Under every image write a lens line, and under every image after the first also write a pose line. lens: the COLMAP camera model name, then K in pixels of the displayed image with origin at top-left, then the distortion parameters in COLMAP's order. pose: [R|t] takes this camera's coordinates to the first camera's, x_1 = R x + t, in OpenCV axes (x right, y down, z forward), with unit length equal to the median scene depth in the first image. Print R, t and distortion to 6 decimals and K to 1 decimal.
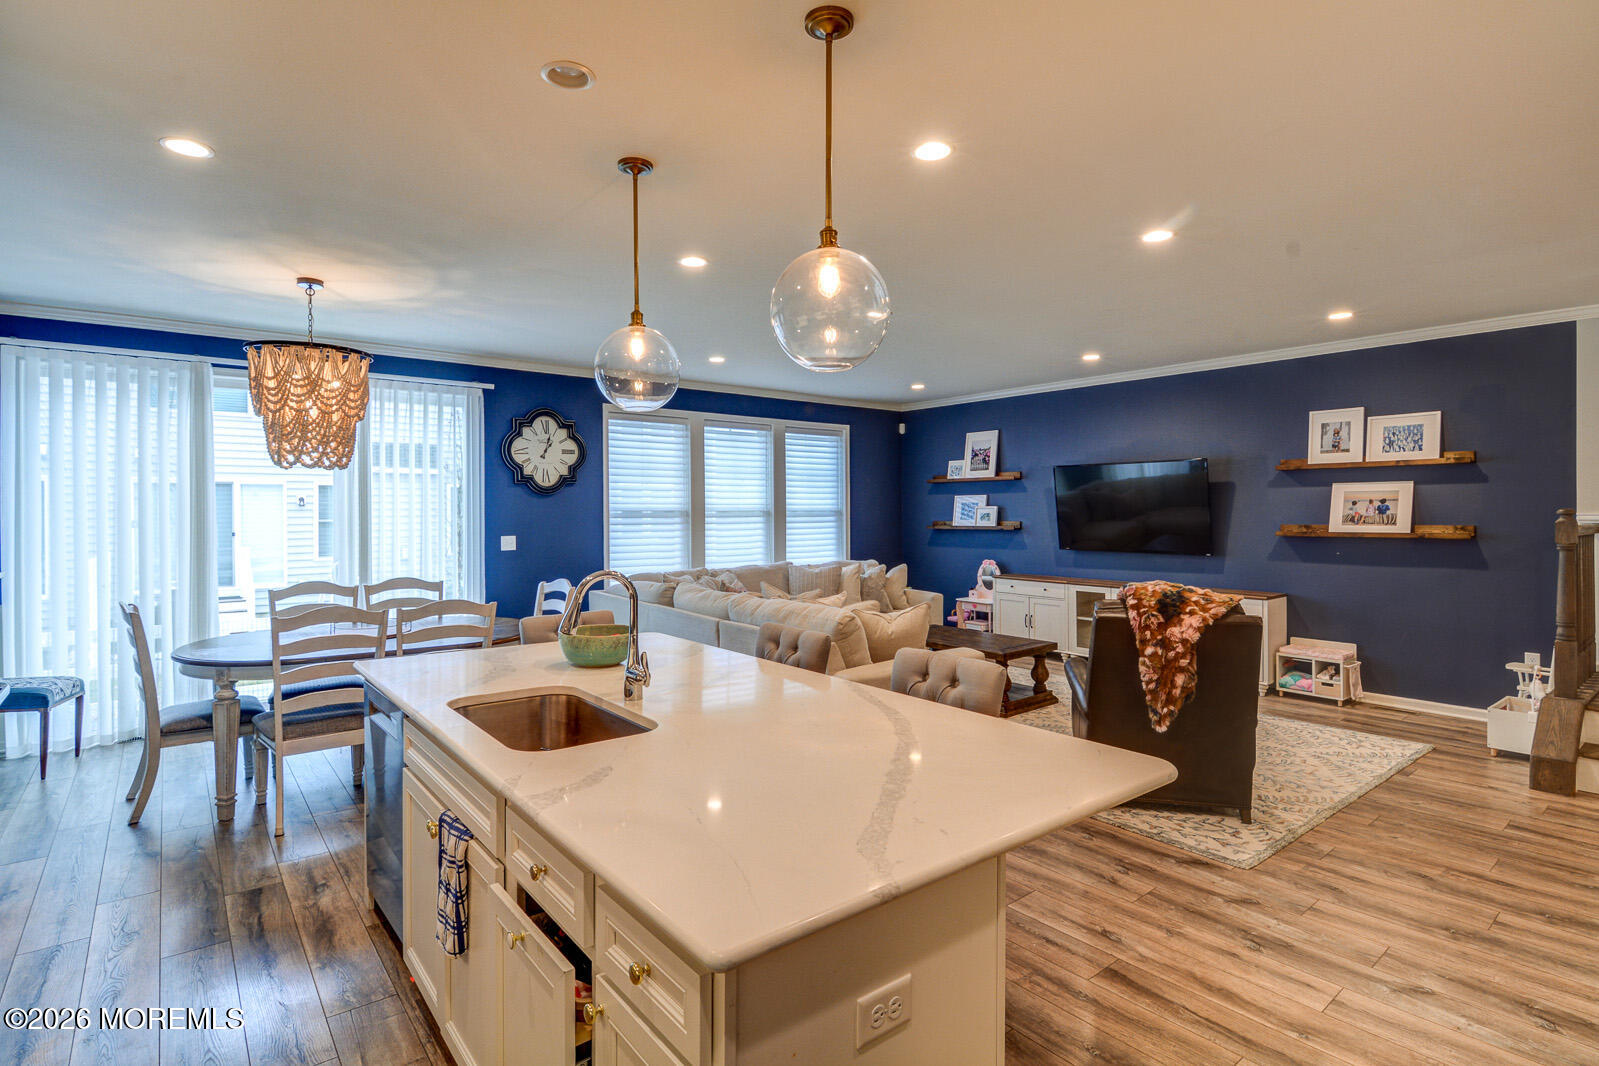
lens RADIAL K [[777.3, 0, 807.0], [0, 777.3, 525.5], [0, 0, 1]] dist [0.001729, -0.005855]
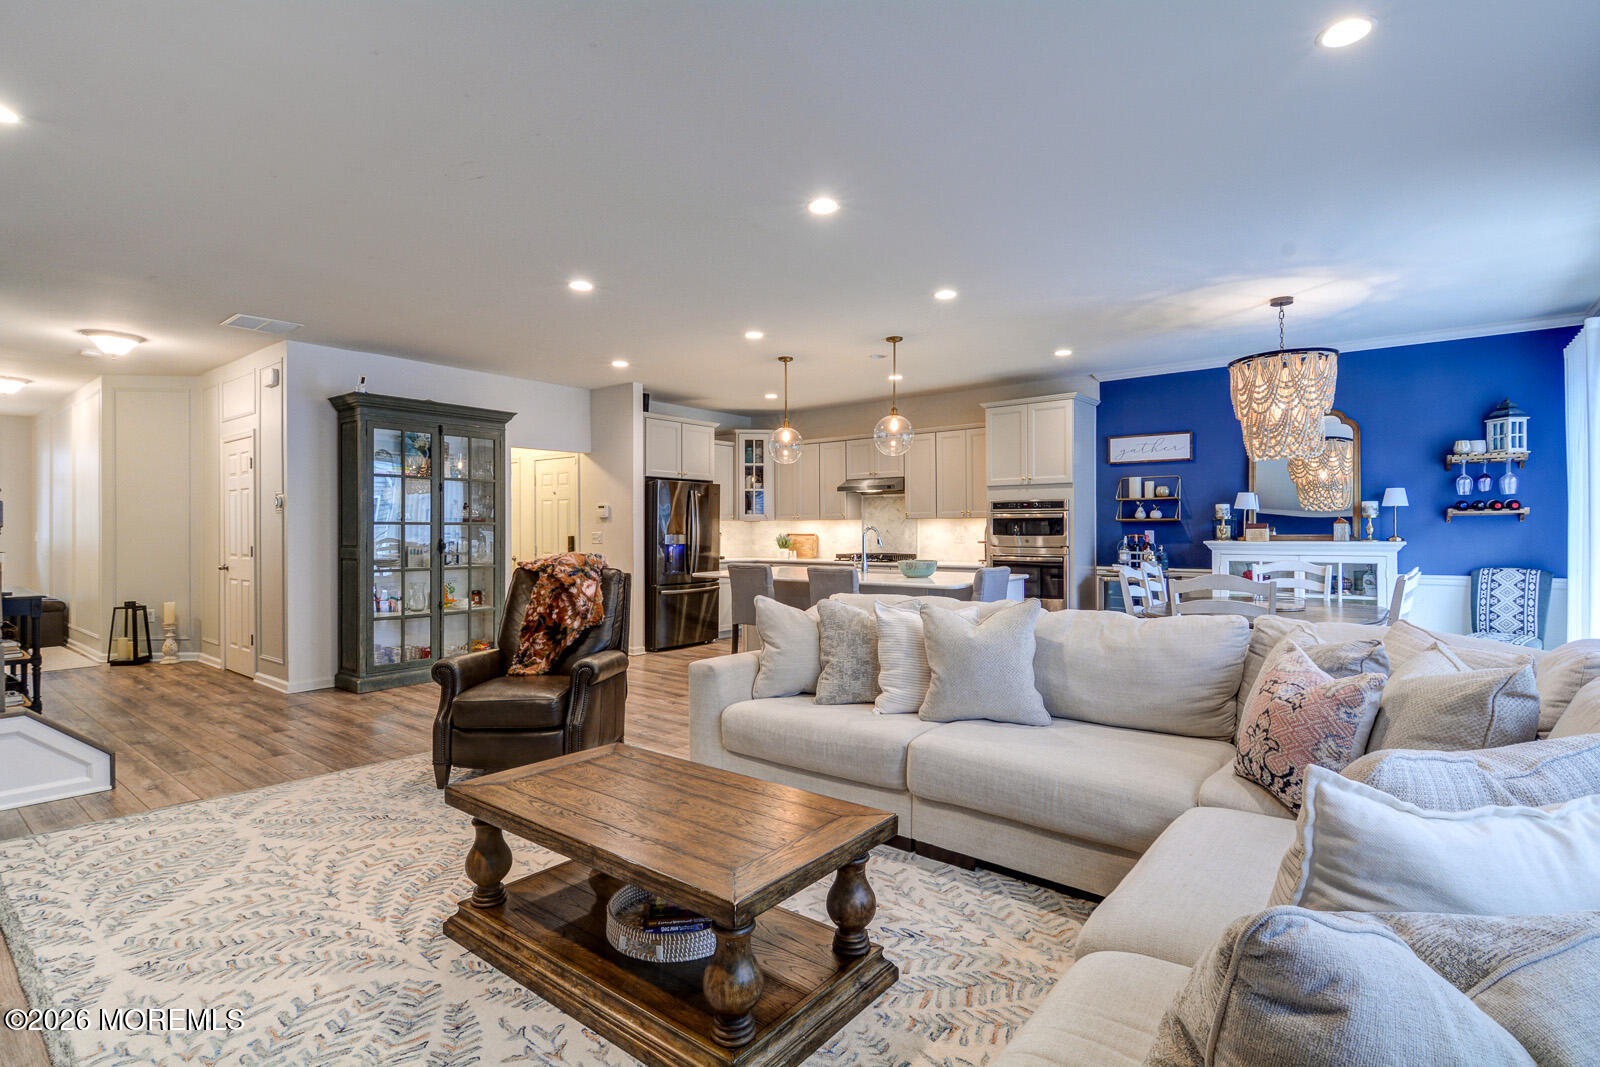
lens RADIAL K [[777.8, 0, 801.8], [0, 777.8, 527.4], [0, 0, 1]] dist [0.001729, -0.005855]
pose [[-0.978197, 0.001419, -0.207674, 0.294186], [-0.001527, 0.999901, 0.014023, 0.013559], [0.207673, 0.014035, -0.978098, 1.880916]]
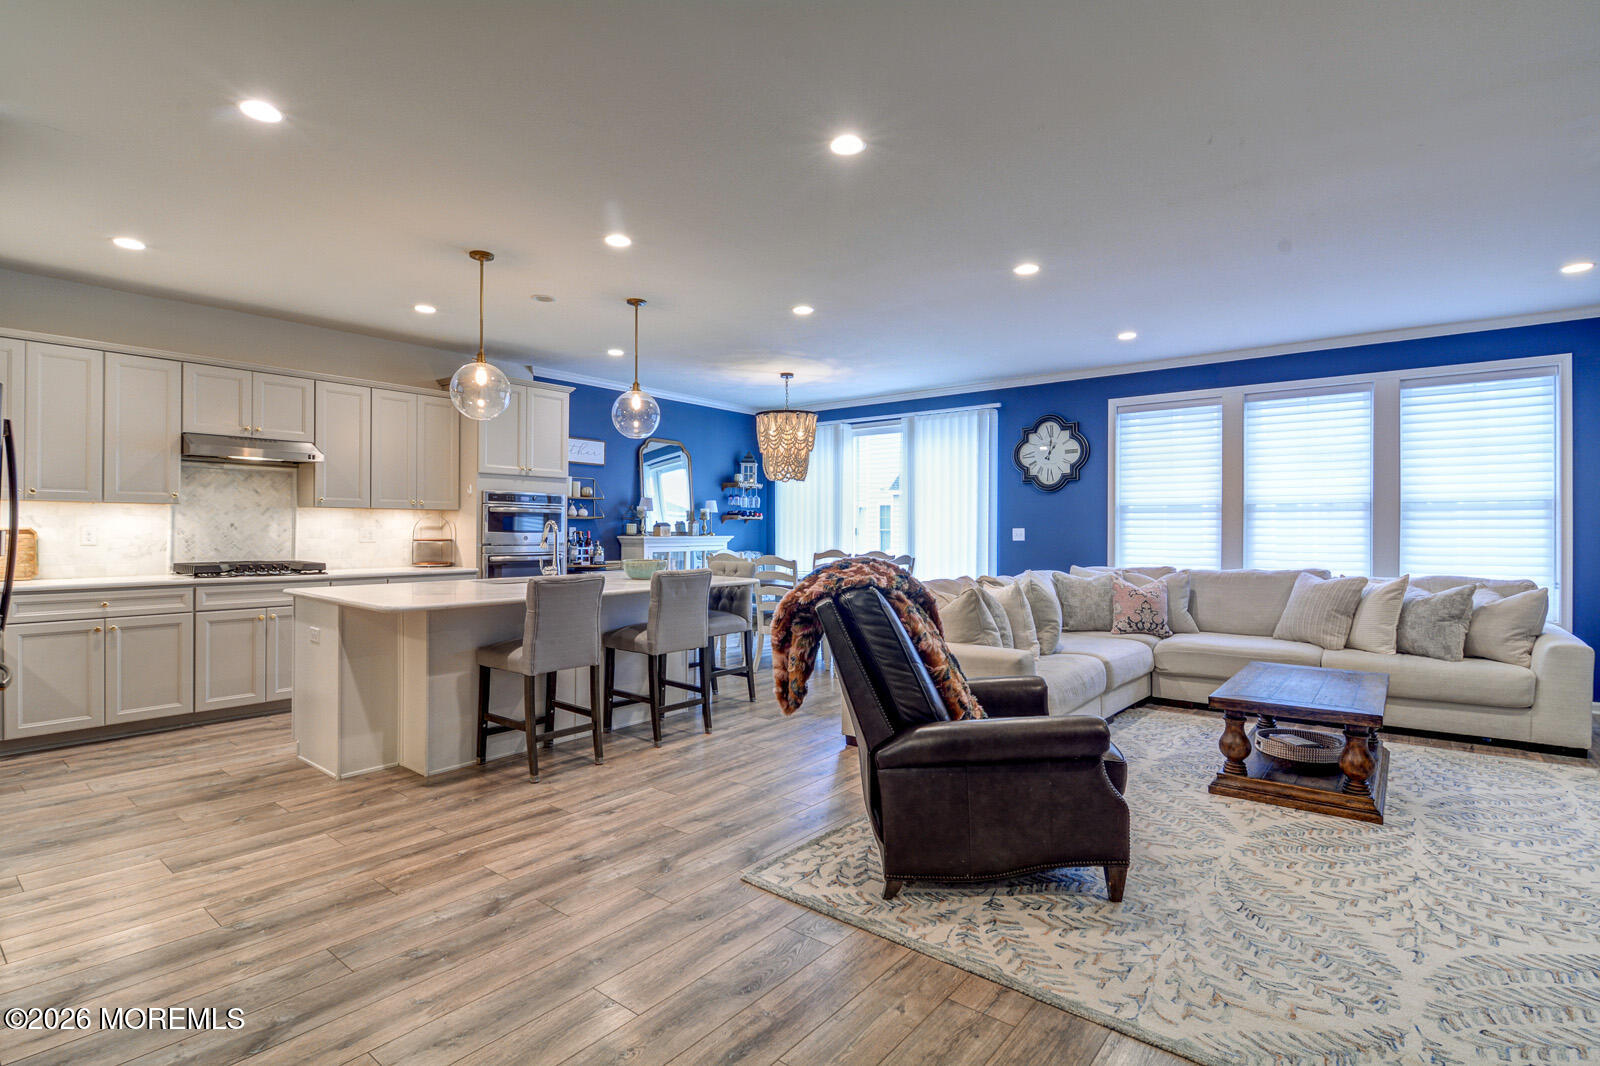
lens RADIAL K [[777.8, 0, 800.7], [0, 777.8, 533.2], [0, 0, 1]] dist [0.001729, -0.005855]
pose [[0.212349, 0.005428, -0.977179, 1.014640], [-0.023348, 0.999727, 0.000479, 0.040807], [0.976915, 0.022714, 0.212418, 0.622385]]
